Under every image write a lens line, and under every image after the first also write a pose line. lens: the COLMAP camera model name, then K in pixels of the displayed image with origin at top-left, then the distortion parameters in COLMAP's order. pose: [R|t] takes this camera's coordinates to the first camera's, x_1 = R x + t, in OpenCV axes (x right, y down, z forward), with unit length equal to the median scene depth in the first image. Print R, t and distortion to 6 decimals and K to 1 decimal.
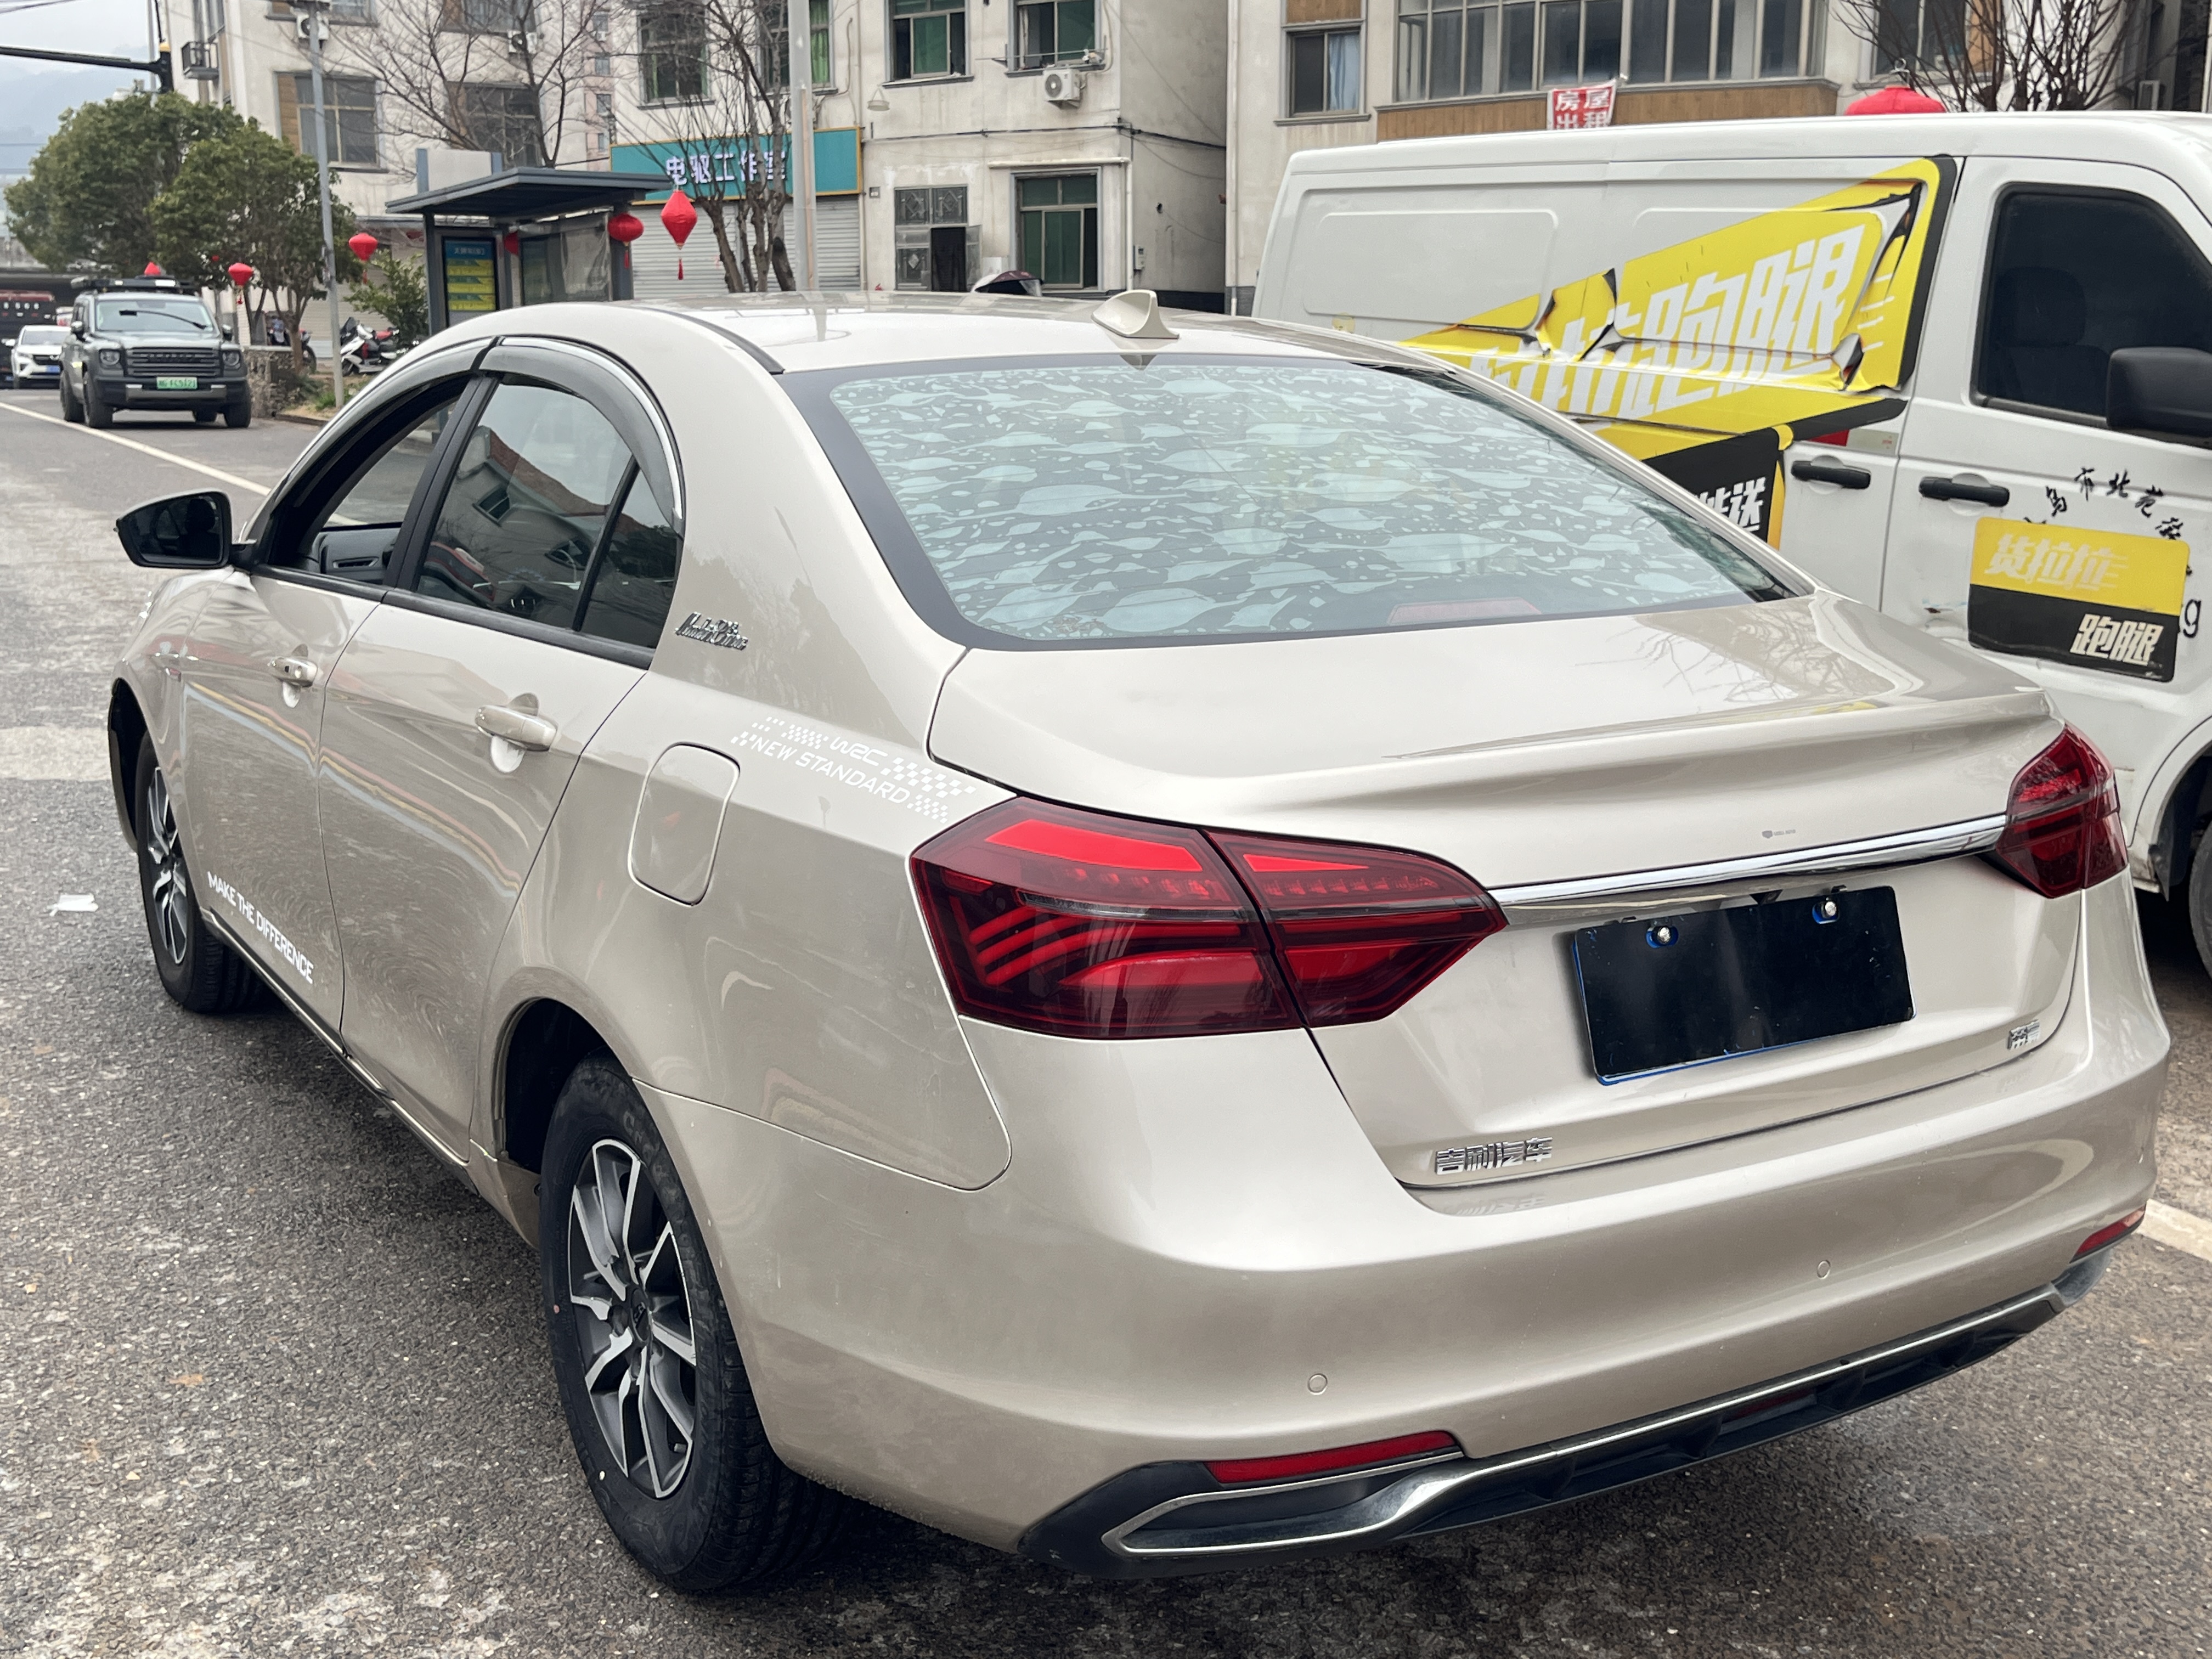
lens RADIAL K [[2390.1, 0, 1106.0], [0, 2390.1, 829.5], [0, 0, 1]] dist [0.027239, 0.014149]
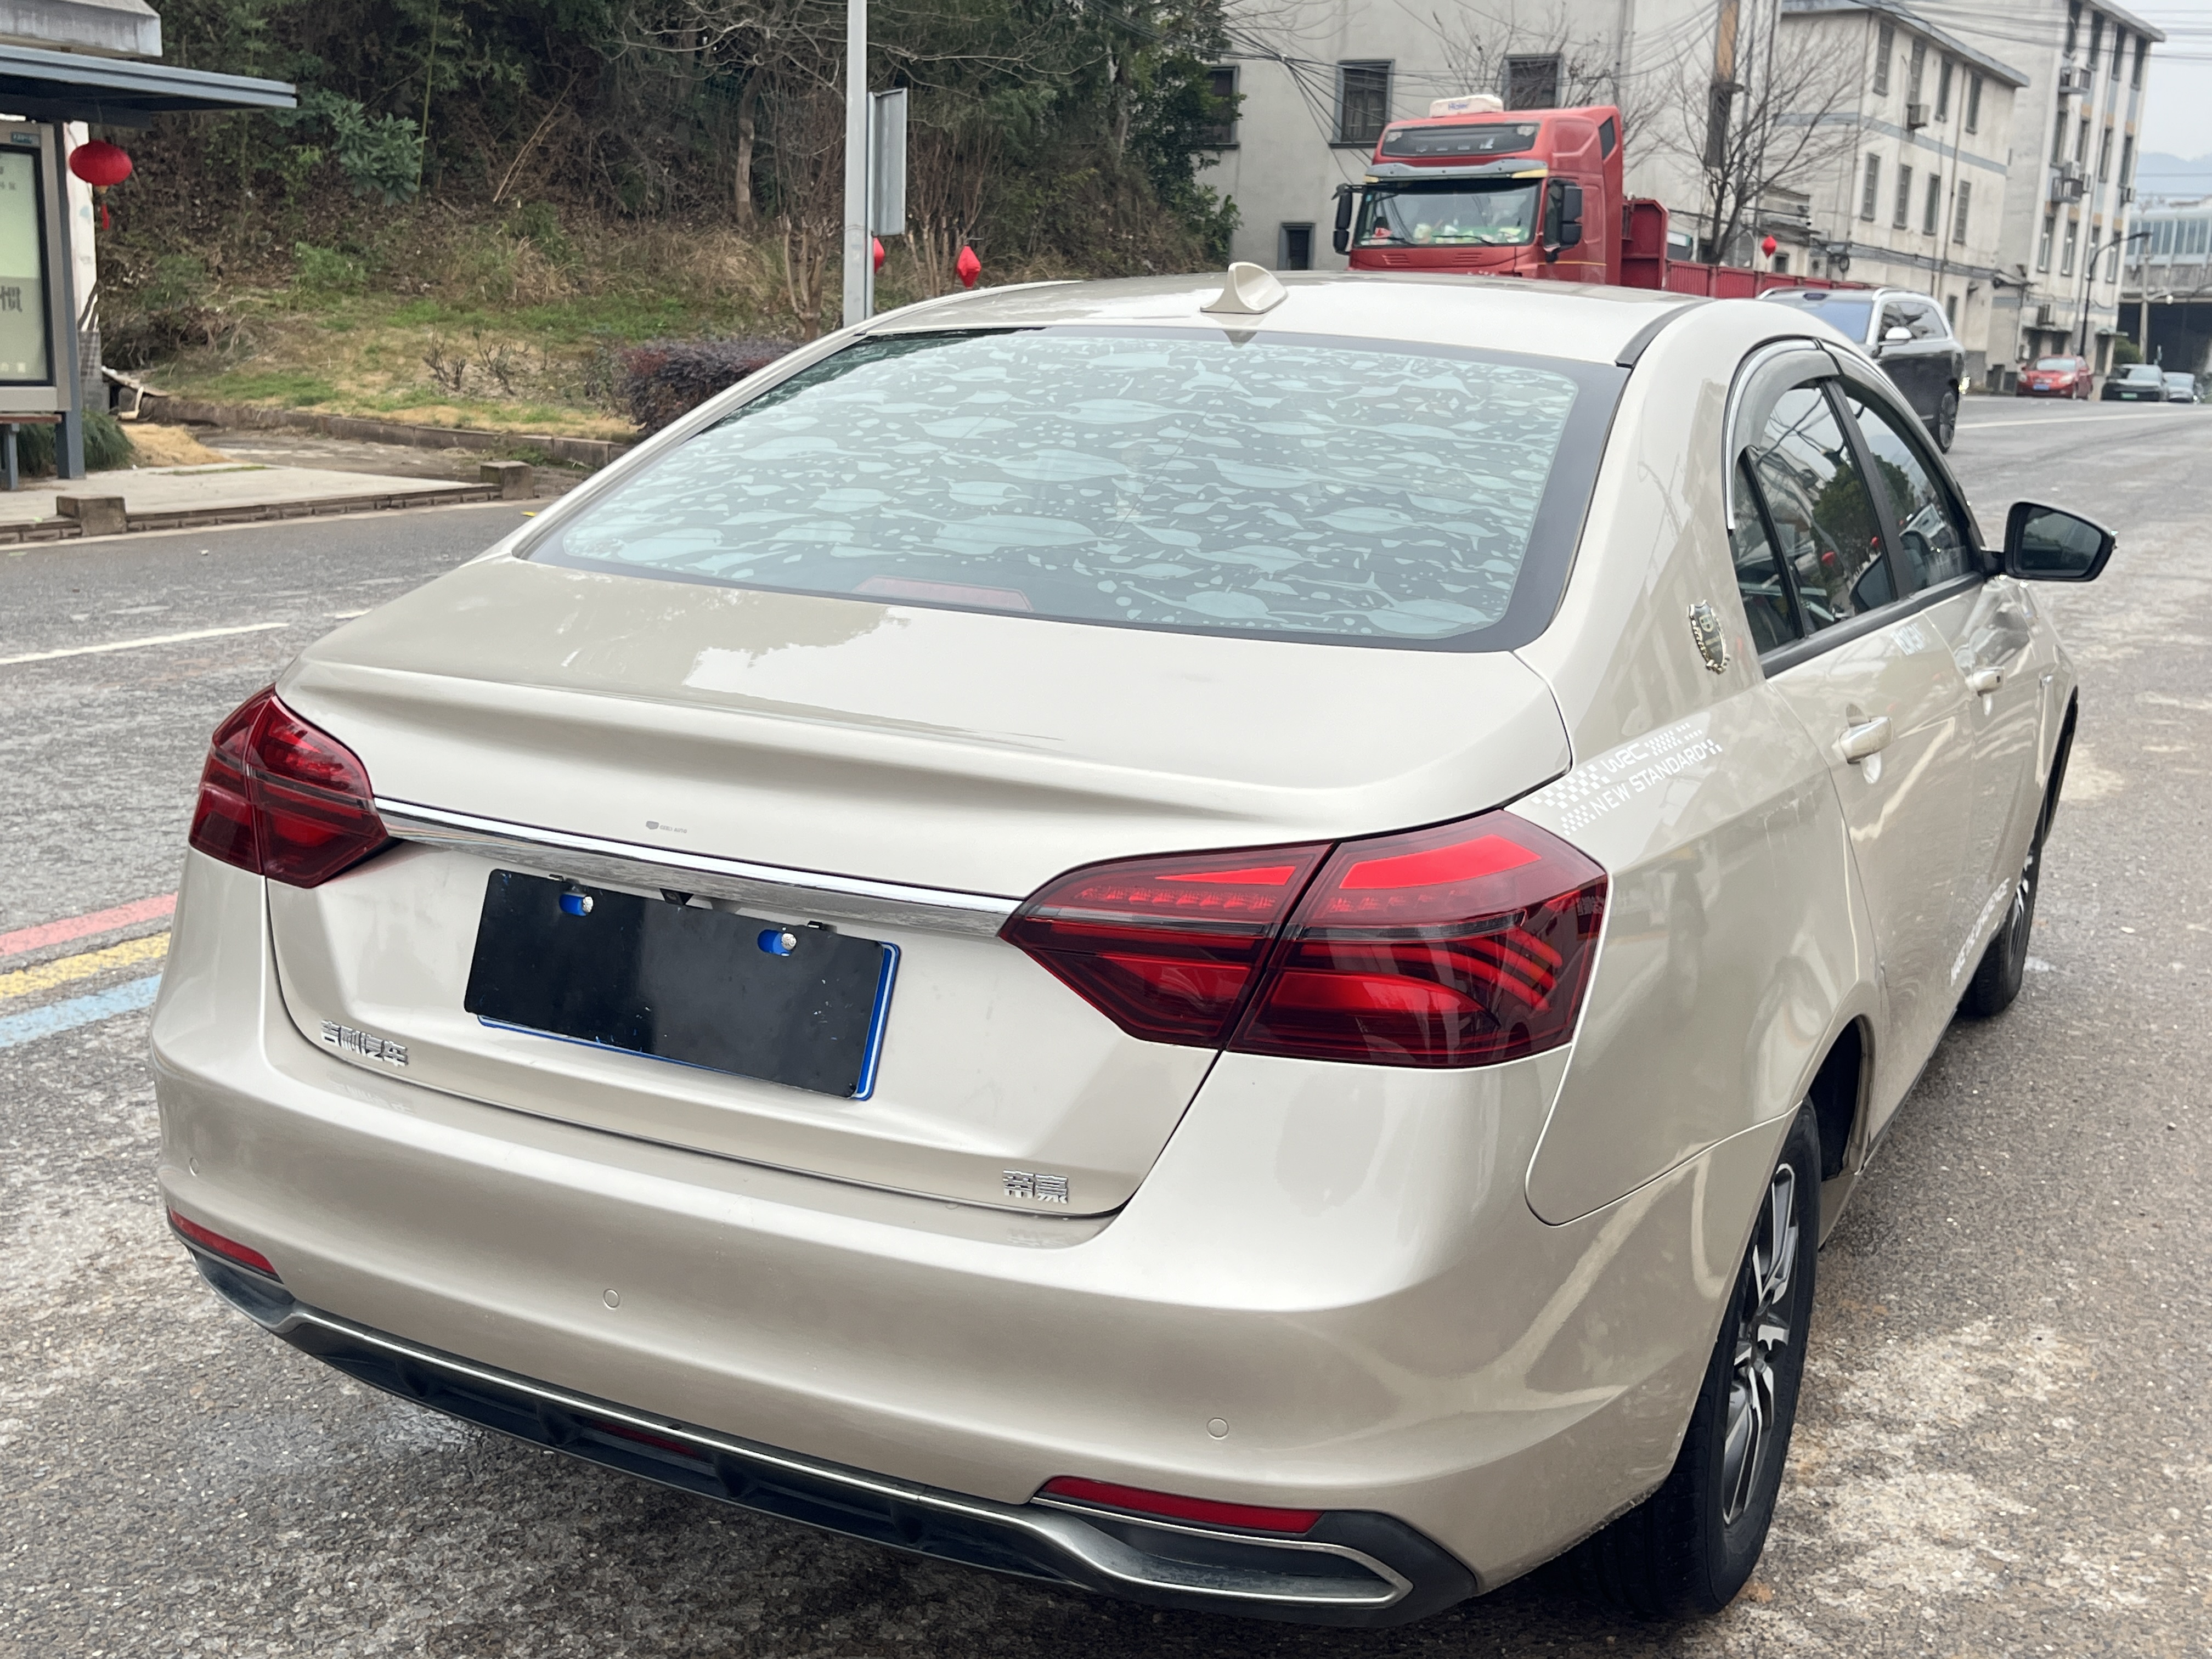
lens RADIAL K [[2392.0, 0, 1106.0], [0, 2392.0, 829.5], [0, 0, 1]] dist [-0.008940, 0.052925]
pose [[0.523682, 0.194829, -0.829336, 1.021823], [-0.202090, 0.974121, 0.101232, -0.113514], [0.827597, 0.114587, 0.549503, 0.568365]]
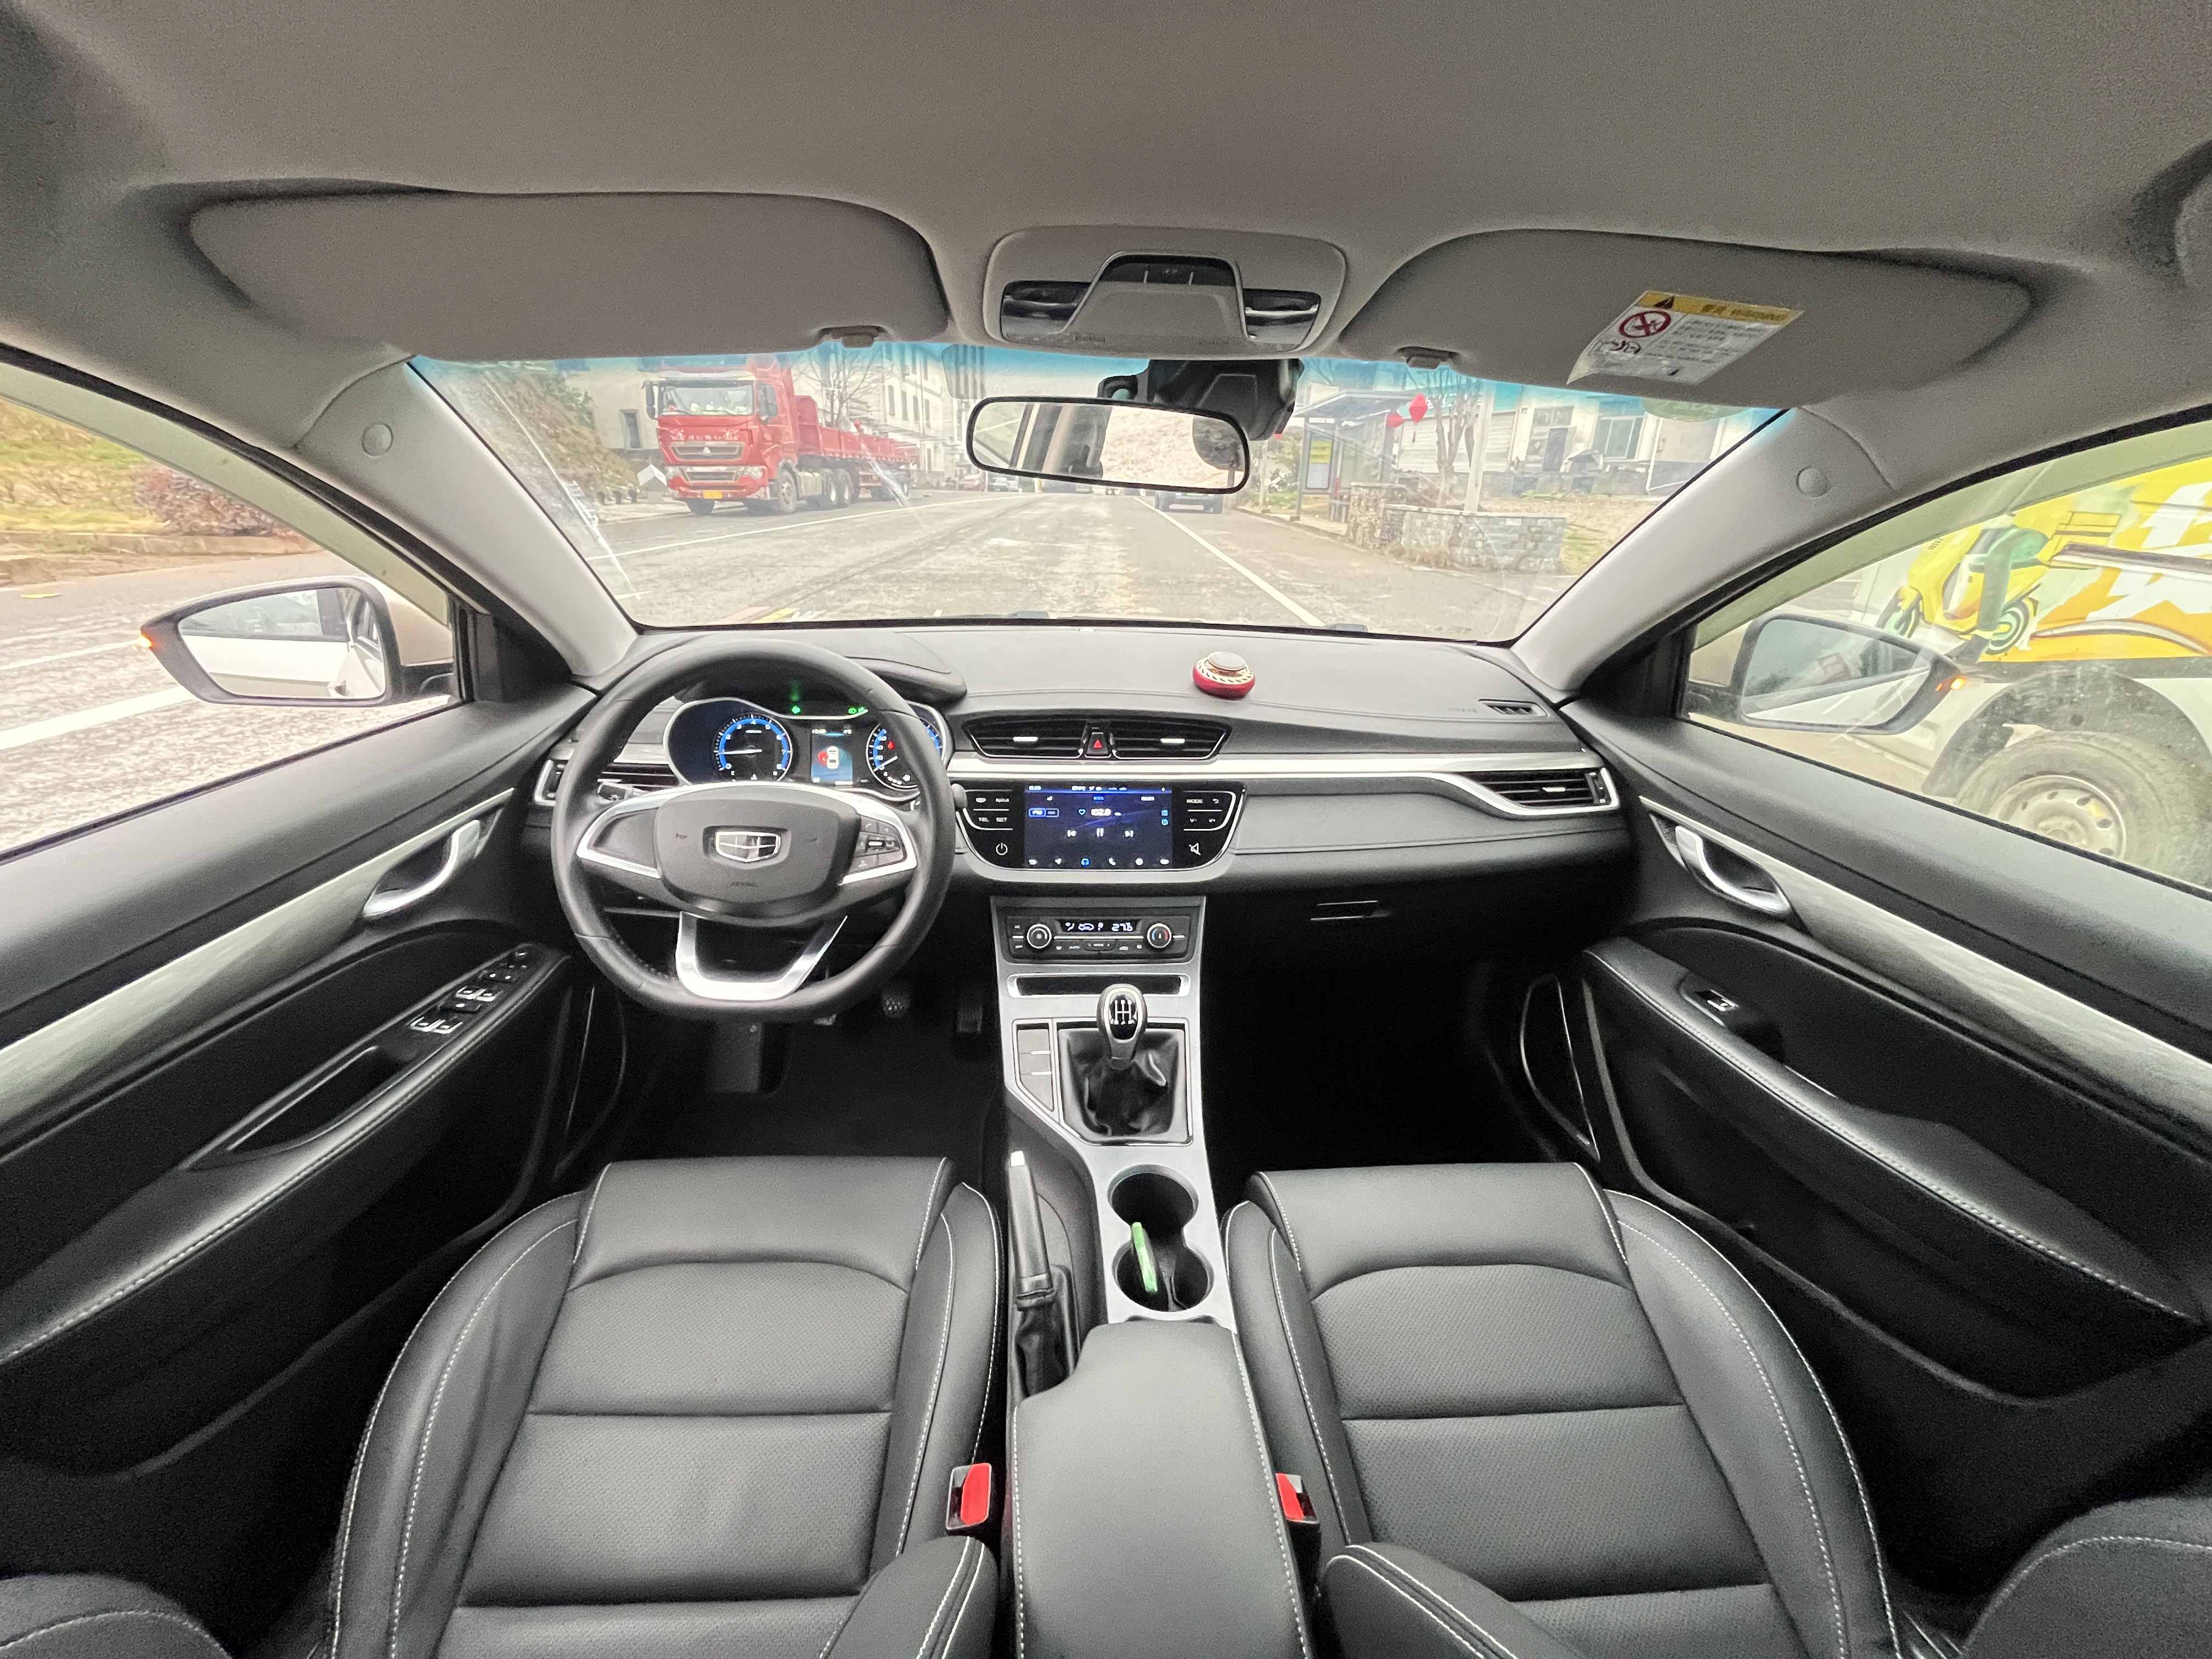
lens RADIAL K [[895.4, 0, 1106.0], [0, 895.4, 829.5], [0, 0, 1]] dist [0.000566, -0.002981]
pose [[0.880010, 0.194835, -0.433153, -0.117925], [-0.120344, 0.973696, 0.193478, -0.227934], [0.459456, -0.118135, 0.880309, 1.451451]]
